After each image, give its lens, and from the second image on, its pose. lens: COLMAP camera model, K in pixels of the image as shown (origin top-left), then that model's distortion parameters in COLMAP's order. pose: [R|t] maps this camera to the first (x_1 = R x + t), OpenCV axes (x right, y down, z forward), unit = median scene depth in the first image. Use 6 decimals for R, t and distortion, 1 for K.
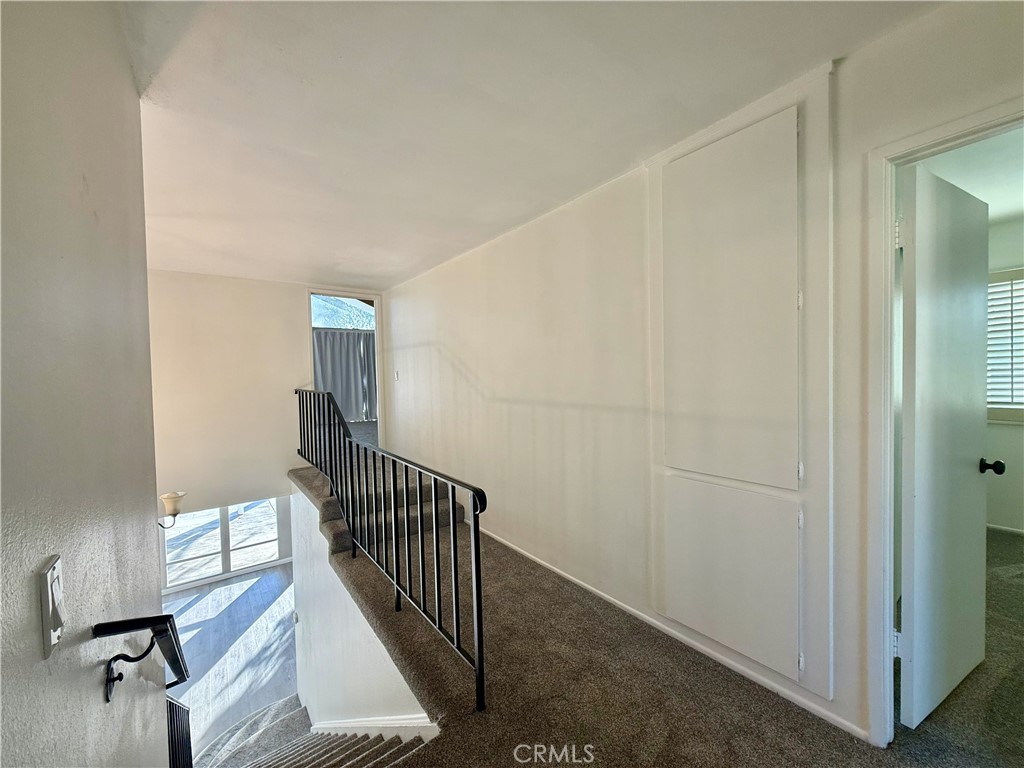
lens RADIAL K [[406.3, 0, 513.6], [0, 406.3, 384.0], [0, 0, 1]] dist [0.002022, -0.000054]
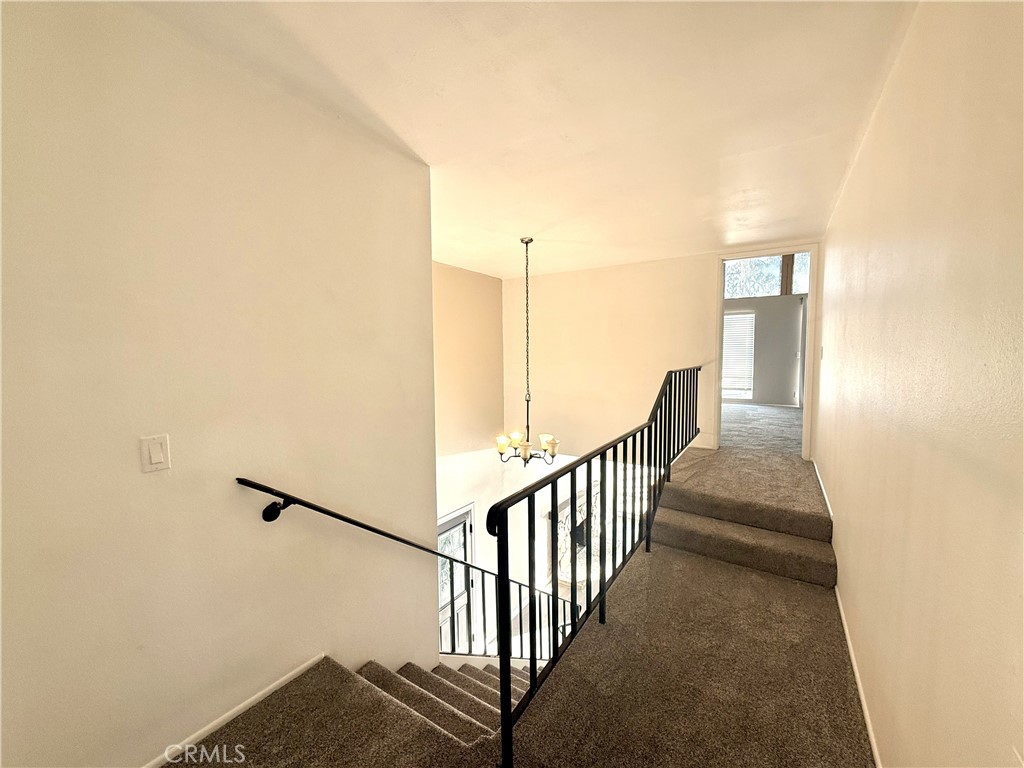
lens RADIAL K [[406.3, 0, 512.7], [0, 406.3, 386.0], [0, 0, 1]] dist [0.002022, -0.000054]
pose [[0.339777, 0.089452, -0.936242, 0.350007], [-0.025137, 0.995975, 0.086036, -0.021102], [0.940170, -0.005698, 0.340658, 0.419765]]
